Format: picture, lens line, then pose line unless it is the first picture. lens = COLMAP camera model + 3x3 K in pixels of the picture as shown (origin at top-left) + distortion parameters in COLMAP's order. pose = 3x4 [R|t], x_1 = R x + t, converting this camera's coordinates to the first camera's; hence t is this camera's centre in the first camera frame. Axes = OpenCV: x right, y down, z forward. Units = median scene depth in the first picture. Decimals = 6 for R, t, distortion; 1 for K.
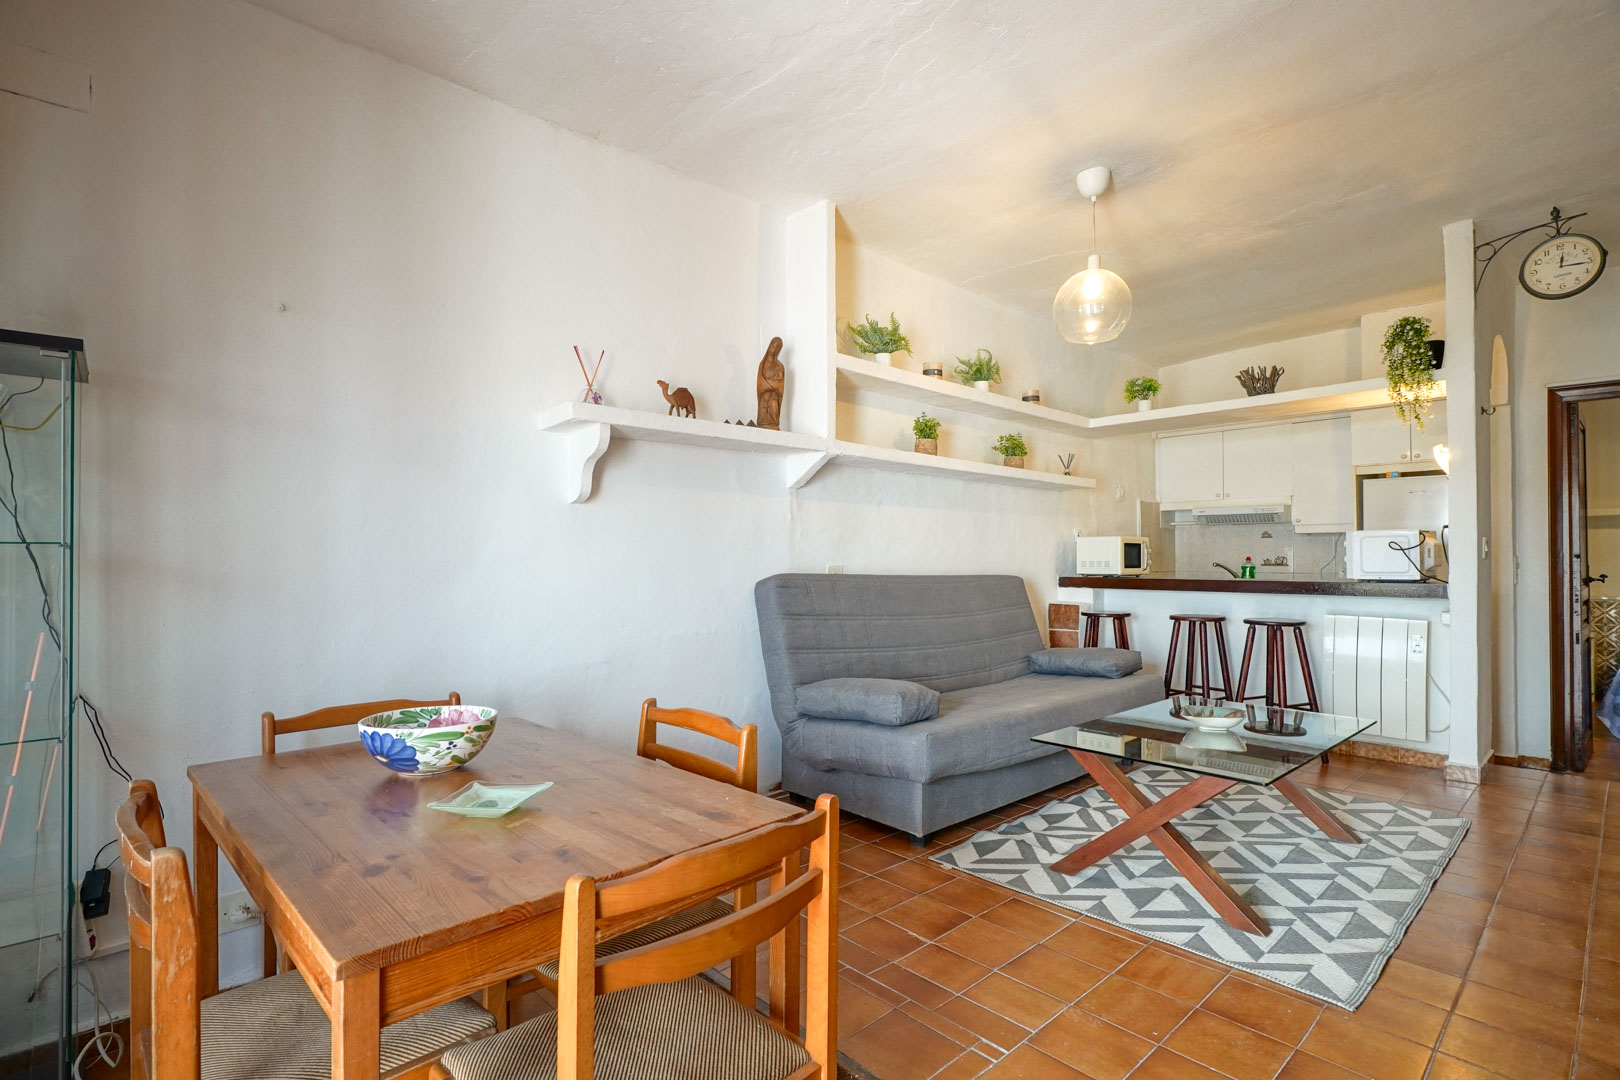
lens RADIAL K [[778.0, 0, 808.6], [0, 778.0, 549.1], [0, 0, 1]] dist [-0.007577, 0.000751]
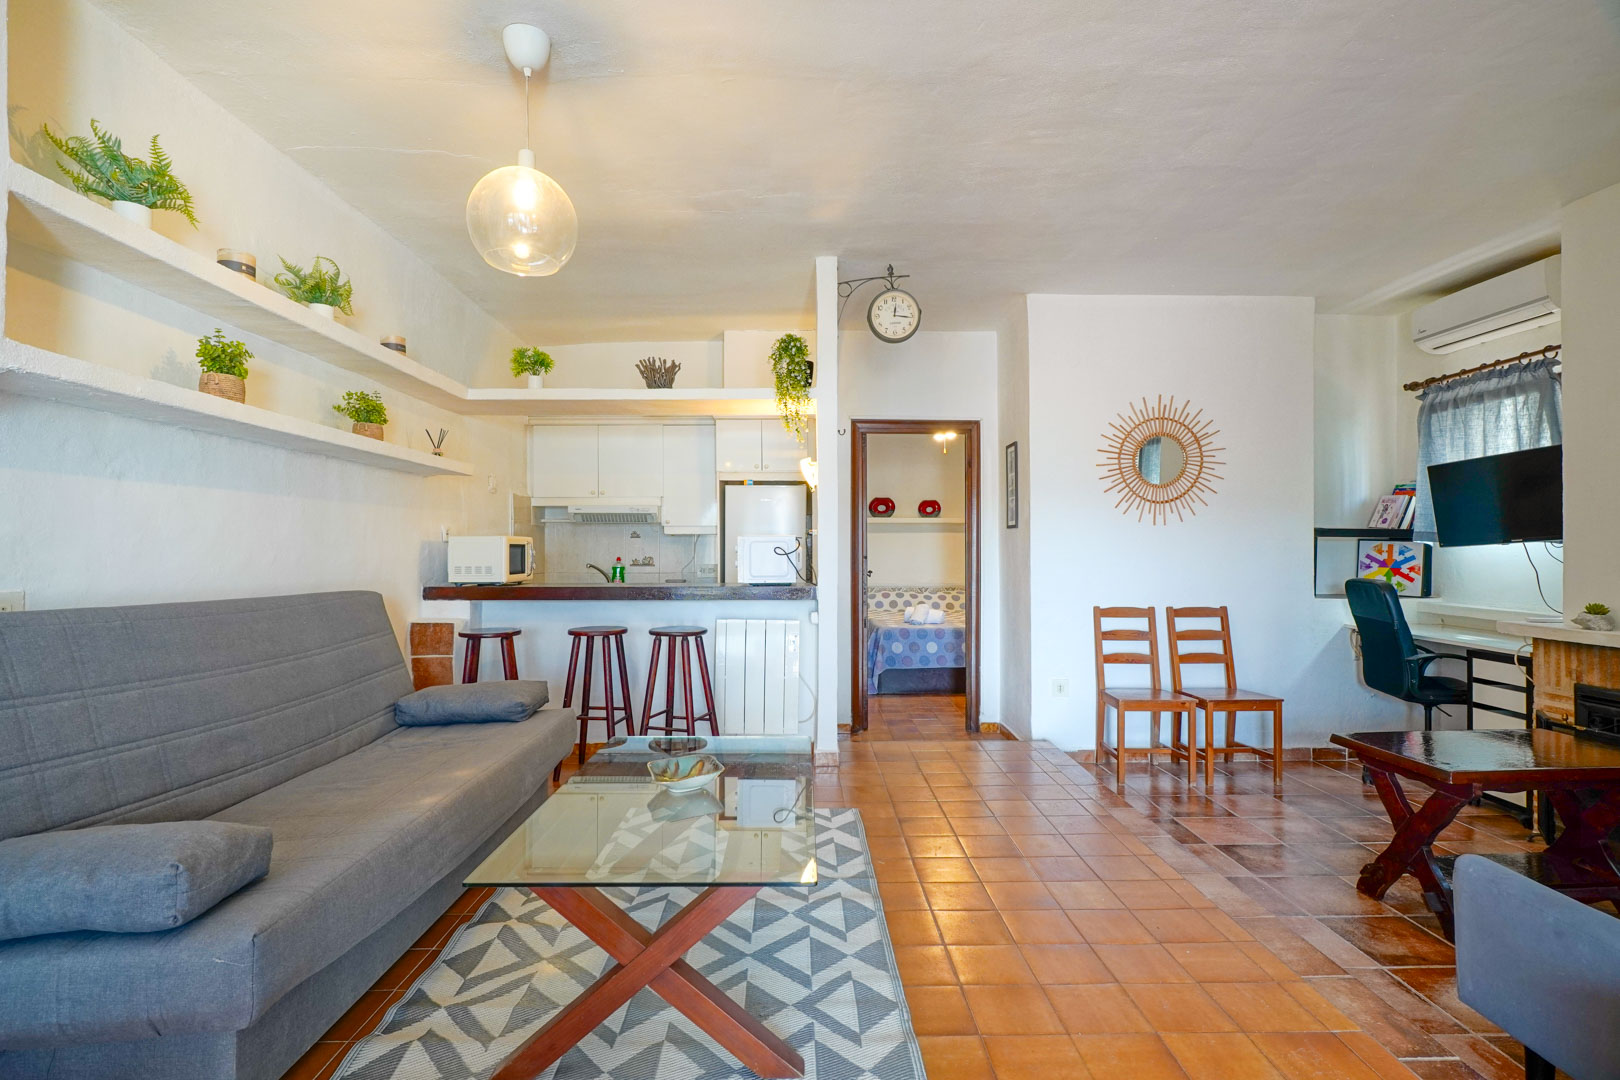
lens RADIAL K [[769.5, 0, 812.3], [0, 769.5, 543.6], [0, 0, 1]] dist [-0.005887, 0.000316]
pose [[0.668135, 0.004943, 0.744024, 0.014742], [-0.008331, 0.999965, 0.000837, -0.014892], [-0.743994, -0.006758, 0.668152, 0.263580]]
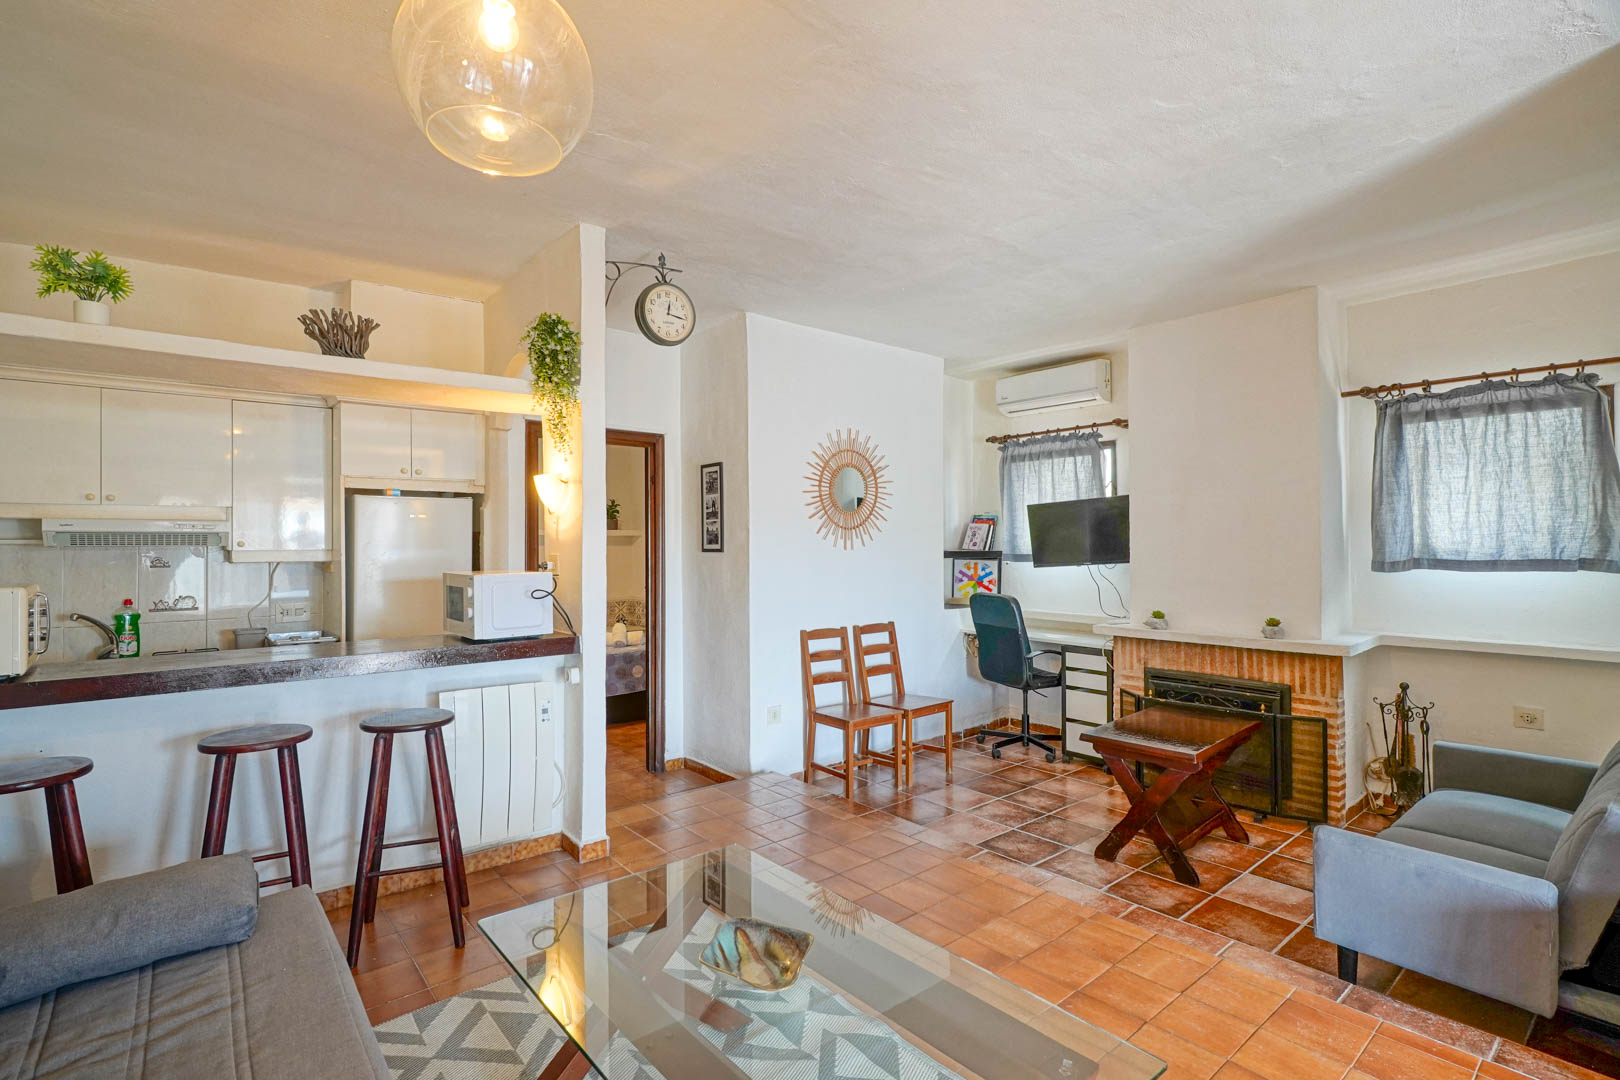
lens RADIAL K [[766.4, 0, 810.0], [0, 766.4, 540.0], [0, 0, 1]] dist [0.000237, 0.000494]
pose [[0.050643, 0.006208, 0.998698, -0.017564], [-0.005896, 0.999965, -0.005917, -0.055415], [-0.998699, -0.005589, 0.050678, 0.657345]]
